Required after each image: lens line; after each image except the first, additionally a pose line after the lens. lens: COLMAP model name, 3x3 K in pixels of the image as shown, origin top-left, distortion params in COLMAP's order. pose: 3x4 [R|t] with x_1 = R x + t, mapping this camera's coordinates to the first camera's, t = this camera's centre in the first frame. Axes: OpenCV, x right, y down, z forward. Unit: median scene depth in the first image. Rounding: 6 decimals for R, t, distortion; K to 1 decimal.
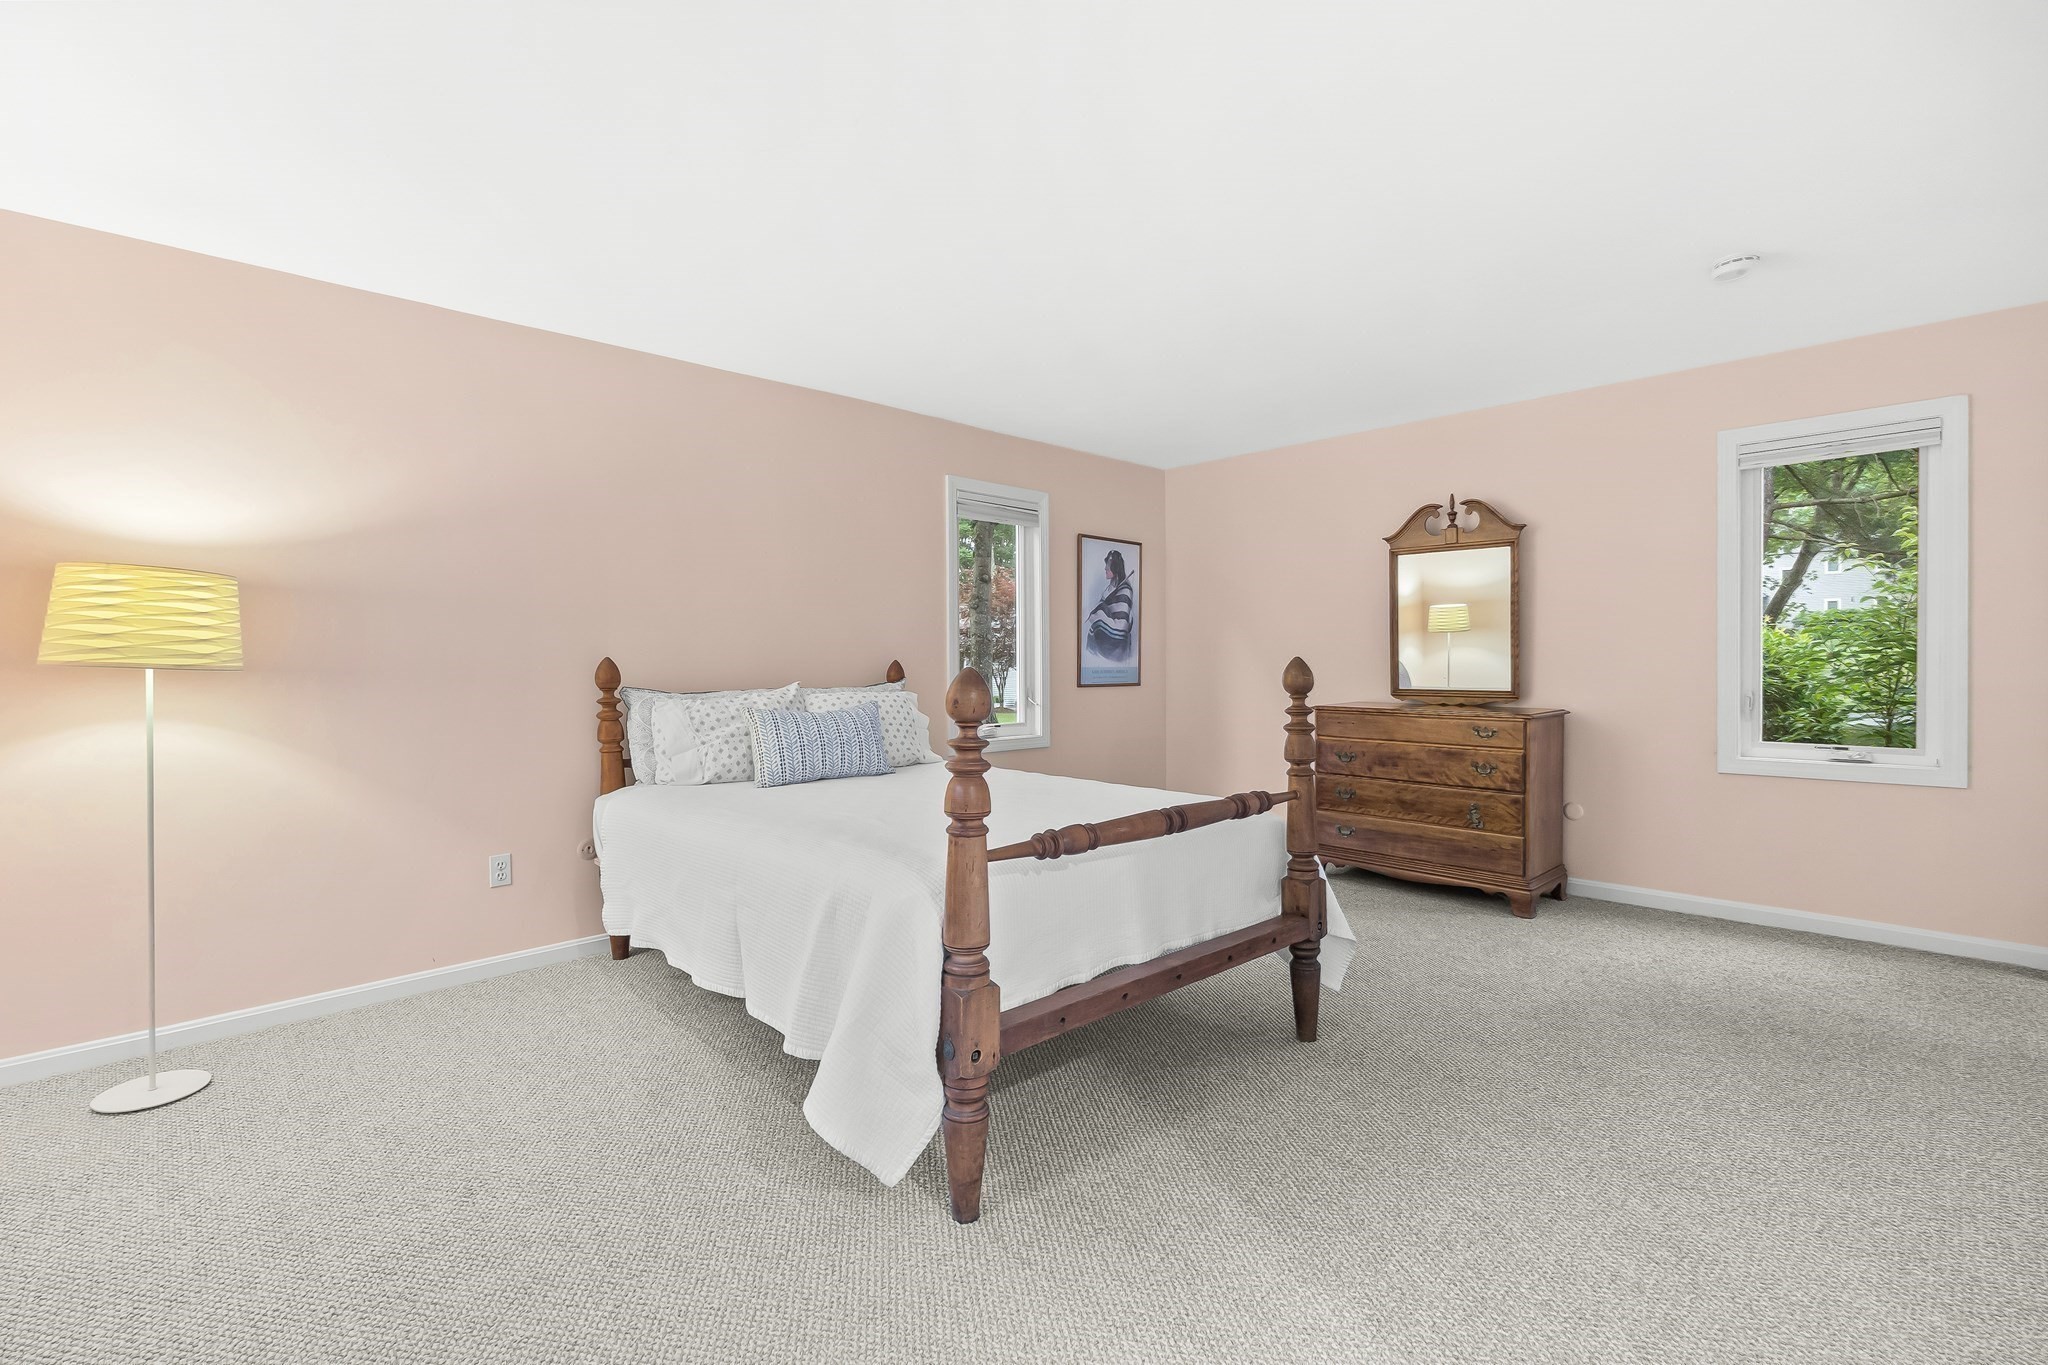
lens RADIAL K [[916.1, 0, 1019.4], [0, 916.1, 662.9], [0, 0, 1]] dist [0.001197, 0.000033]
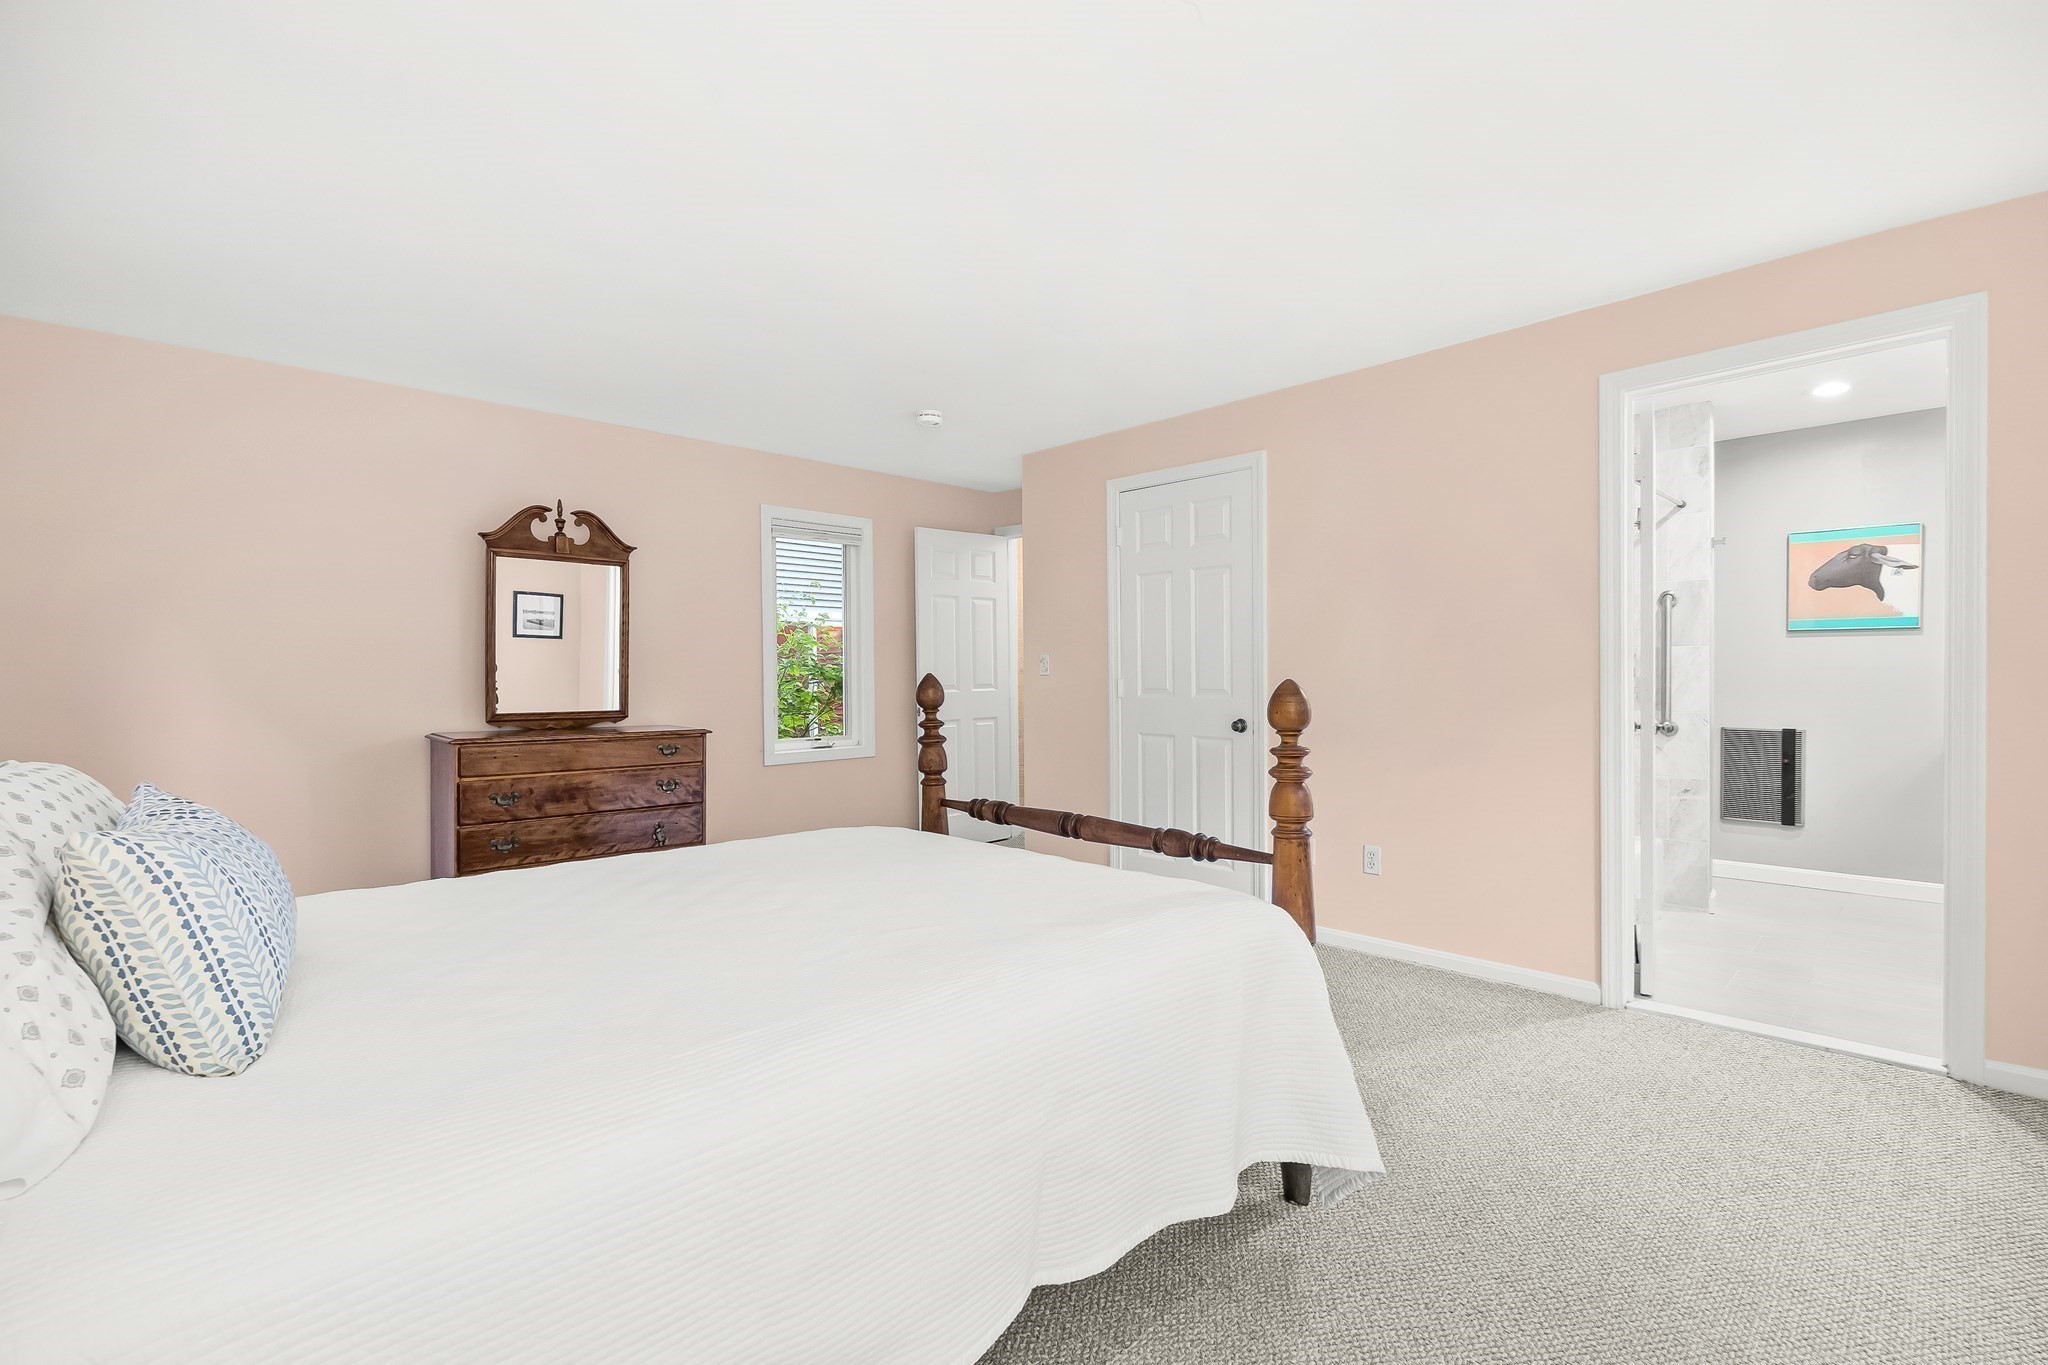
lens RADIAL K [[916.1, 0, 1019.3], [0, 916.1, 687.6], [0, 0, 1]] dist [0.001197, 0.000033]
pose [[0.003631, -0.008190, 0.999960, -0.470812], [0.009512, 0.999922, 0.008155, 0.001547], [-0.999948, 0.009482, 0.003709, 0.560906]]
